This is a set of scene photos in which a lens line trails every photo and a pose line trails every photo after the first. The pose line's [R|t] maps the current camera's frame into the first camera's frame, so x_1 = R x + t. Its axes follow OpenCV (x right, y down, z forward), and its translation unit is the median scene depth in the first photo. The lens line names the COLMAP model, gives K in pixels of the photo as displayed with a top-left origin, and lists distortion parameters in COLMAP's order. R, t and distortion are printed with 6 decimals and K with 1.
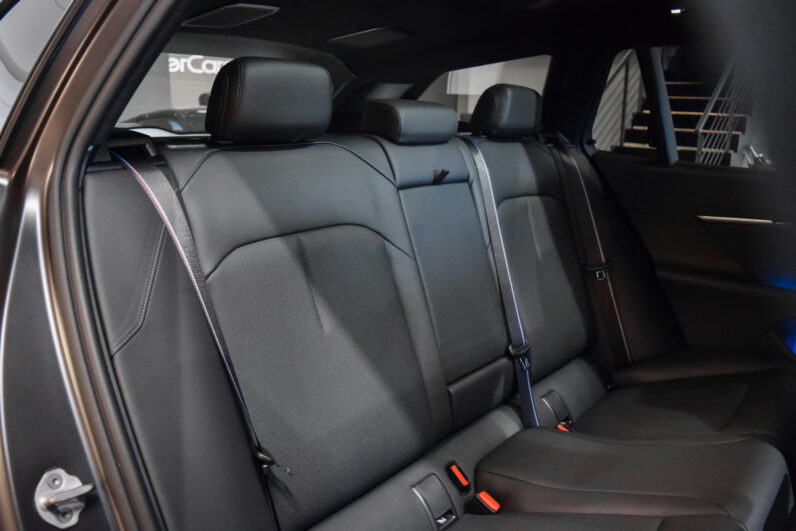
lens RADIAL K [[628.8, 0, 398.0], [0, 628.8, 265.5], [0, 0, 1]] dist [-0.098658, 0.034908]
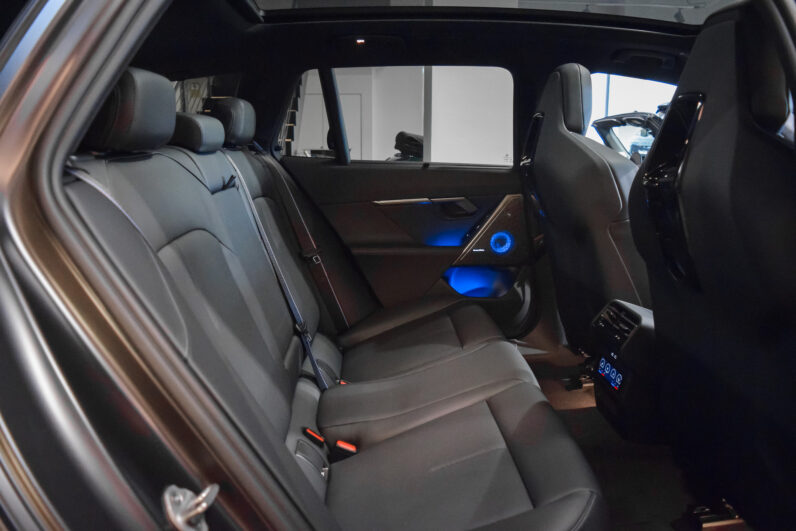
lens RADIAL K [[635.0, 0, 398.0], [0, 635.0, 265.5], [0, 0, 1]] dist [-0.102986, -0.002385]
pose [[0.740845, -0.151012, 0.654480, -0.439994], [0.166643, 0.985257, 0.038701, 0.007999], [-0.650676, 0.080393, 0.755088, -0.003617]]
